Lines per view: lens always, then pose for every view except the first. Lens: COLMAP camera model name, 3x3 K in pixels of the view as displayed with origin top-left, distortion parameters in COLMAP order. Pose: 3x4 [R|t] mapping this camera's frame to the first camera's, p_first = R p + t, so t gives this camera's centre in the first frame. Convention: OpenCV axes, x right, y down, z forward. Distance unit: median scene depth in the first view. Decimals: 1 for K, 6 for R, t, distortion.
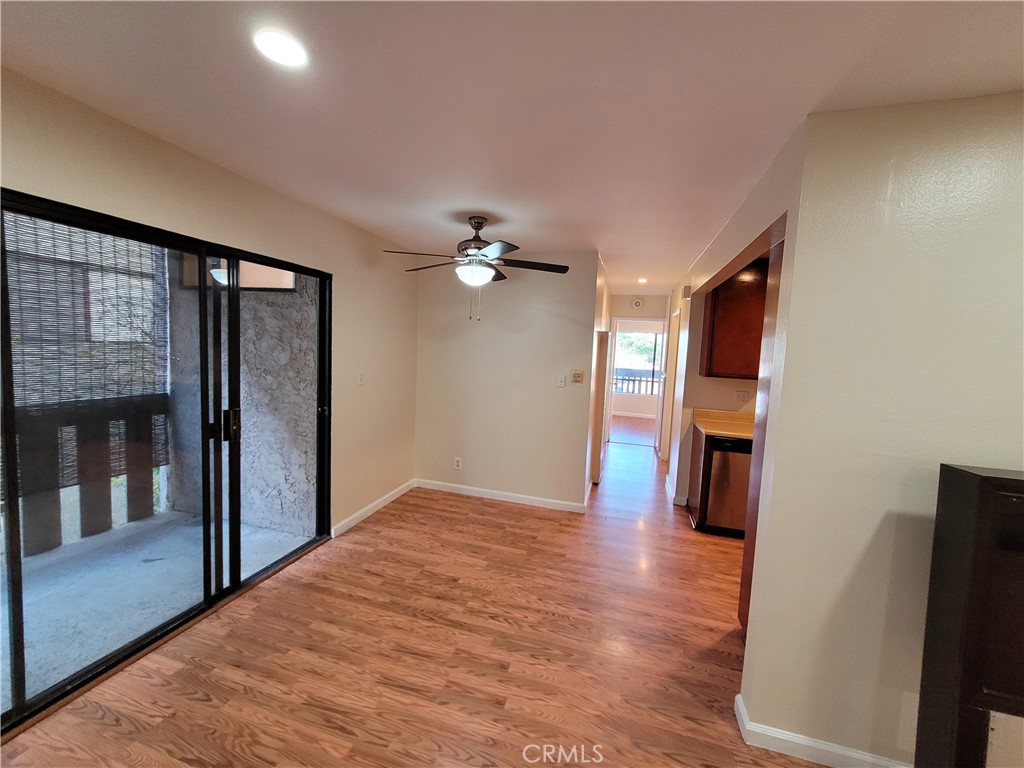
lens RADIAL K [[403.4, 0, 512.0], [0, 403.4, 384.0], [0, 0, 1]] dist [0.003440, 0.000172]
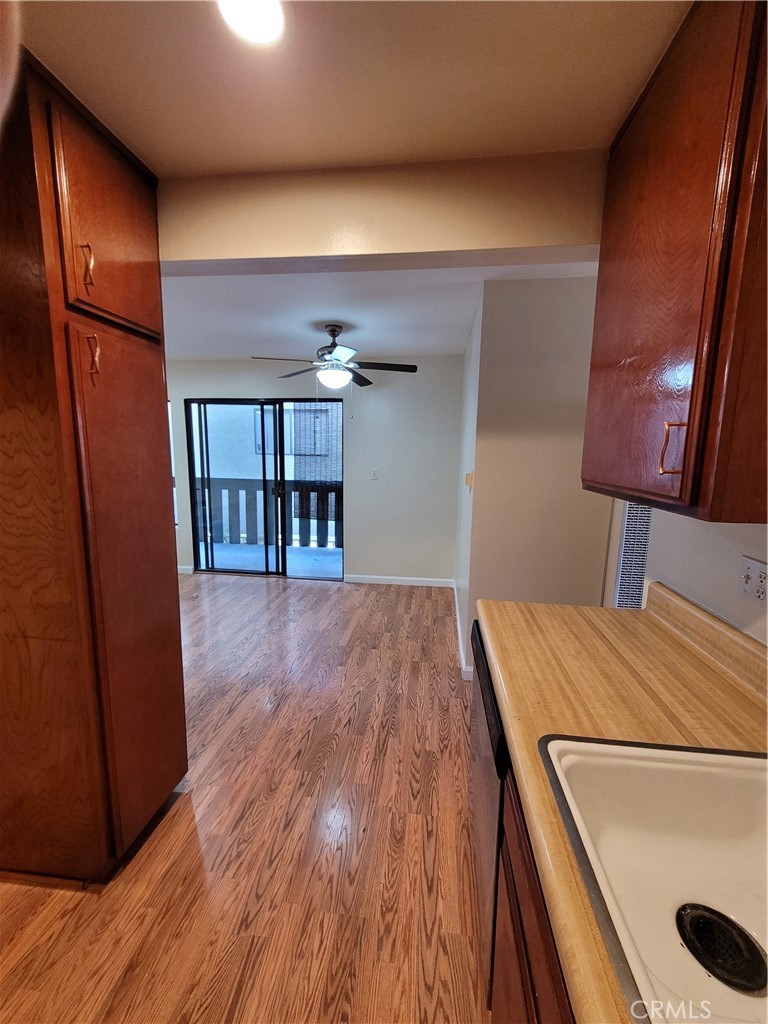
lens RADIAL K [[402.7, 0, 389.2], [0, 402.7, 506.9], [0, 0, 1]] dist [0.015878, 0.000045]
pose [[0.153933, 0.092162, -0.983774, 0.959238], [-0.099367, 0.992037, 0.077388, -0.017541], [0.983072, 0.085842, 0.161865, 0.867690]]
